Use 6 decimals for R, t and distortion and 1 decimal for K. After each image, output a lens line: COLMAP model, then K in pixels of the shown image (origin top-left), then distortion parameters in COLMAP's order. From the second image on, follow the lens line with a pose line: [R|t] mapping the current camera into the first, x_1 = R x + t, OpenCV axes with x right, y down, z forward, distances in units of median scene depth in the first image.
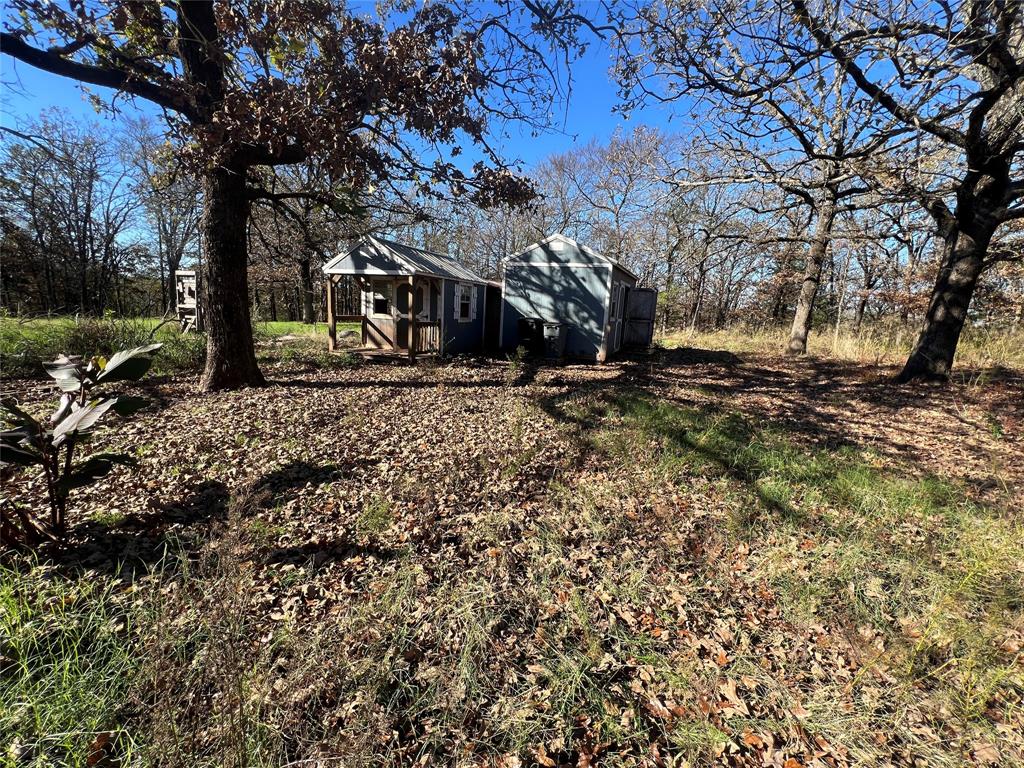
lens RADIAL K [[411.3, 0, 510.1], [0, 411.3, 380.3], [0, 0, 1]] dist [-0.000335, -0.000152]
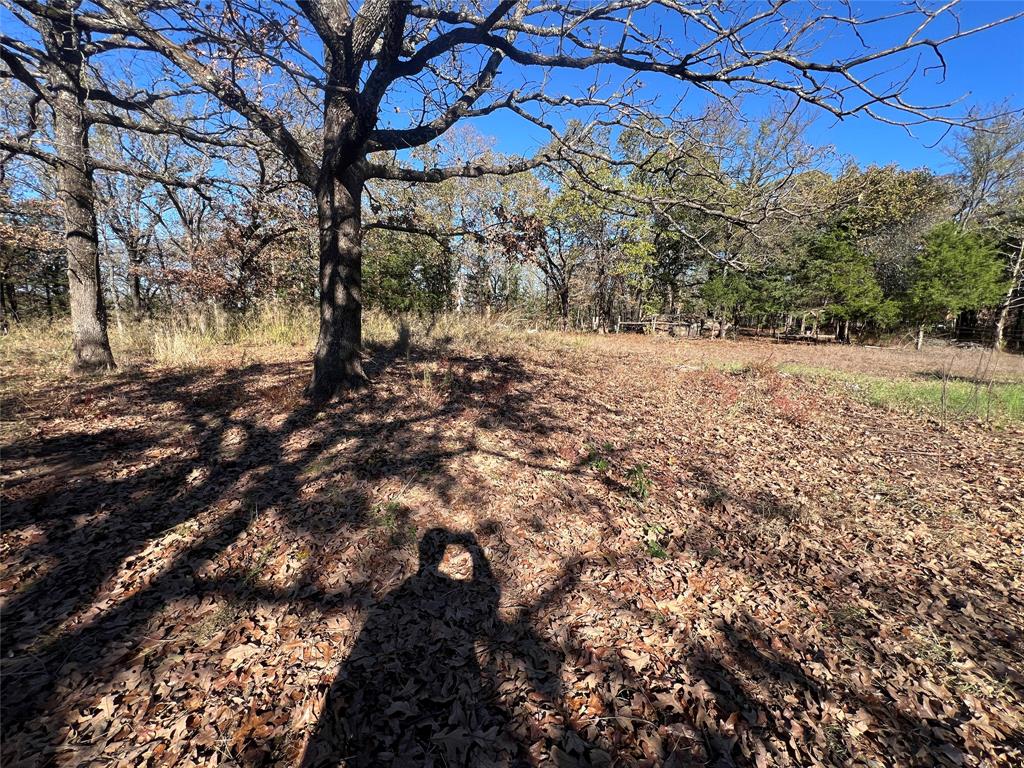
lens RADIAL K [[411.3, 0, 508.8], [0, 411.3, 380.8], [0, 0, 1]] dist [-0.000335, -0.000152]
pose [[0.106509, -0.208773, 0.972147, 0.282109], [0.167199, 0.967547, 0.189467, -0.084862], [-0.980153, 0.142362, 0.137959, 0.513212]]
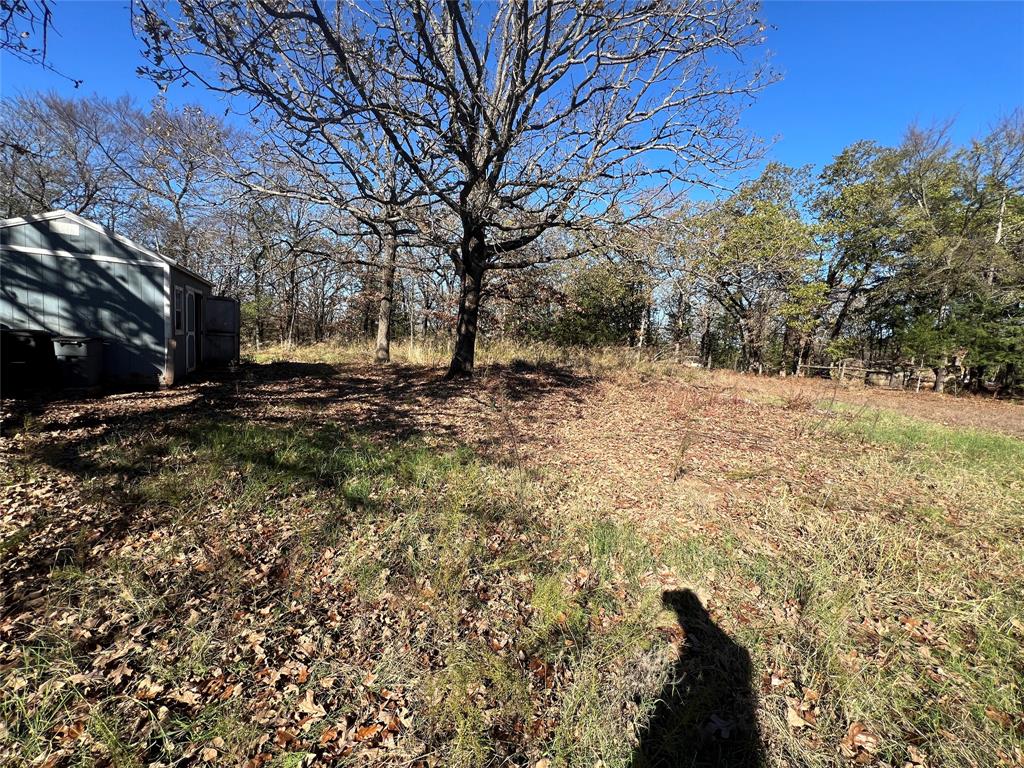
lens RADIAL K [[411.3, 0, 512.0], [0, 411.3, 380.2], [0, 0, 1]] dist [-0.000335, -0.000152]
pose [[0.621458, -0.087843, 0.778507, 0.018571], [0.111215, 0.993523, 0.023324, -0.000283], [-0.775513, 0.072087, 0.627202, -0.011417]]
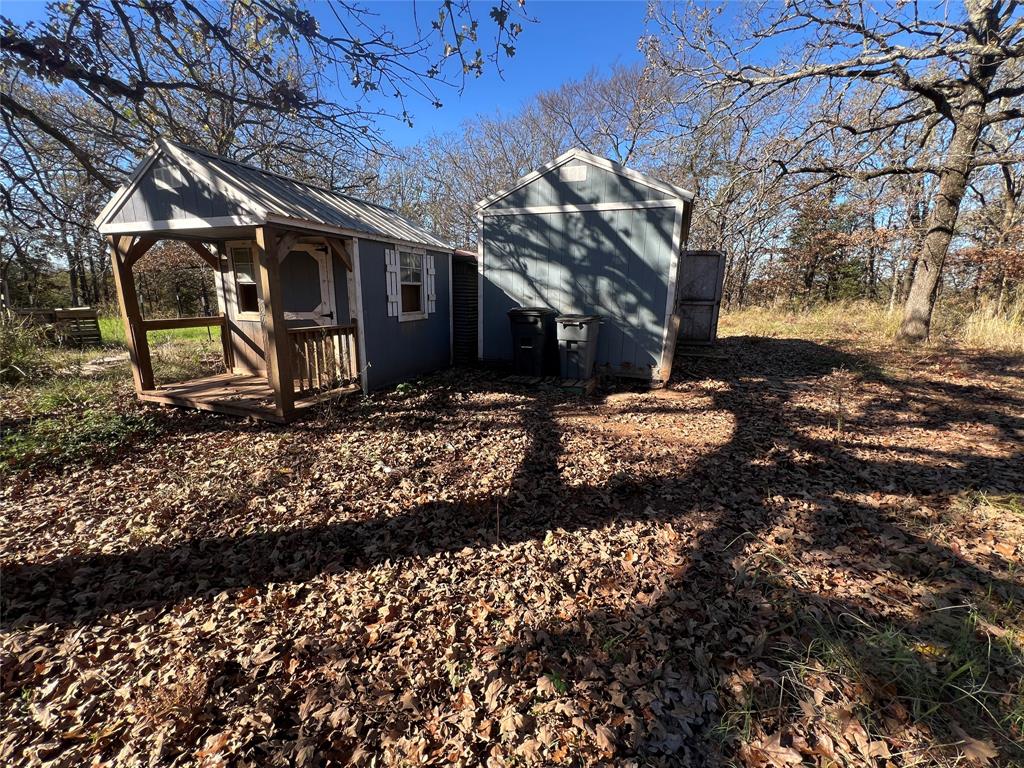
lens RADIAL K [[411.3, 0, 512.4], [0, 411.3, 380.6], [0, 0, 1]] dist [-0.000335, -0.000152]
pose [[0.998588, -0.045396, 0.027573, 0.004818], [0.044111, 0.997988, 0.045533, -0.083218], [-0.029585, -0.044252, 0.998582, 0.457376]]
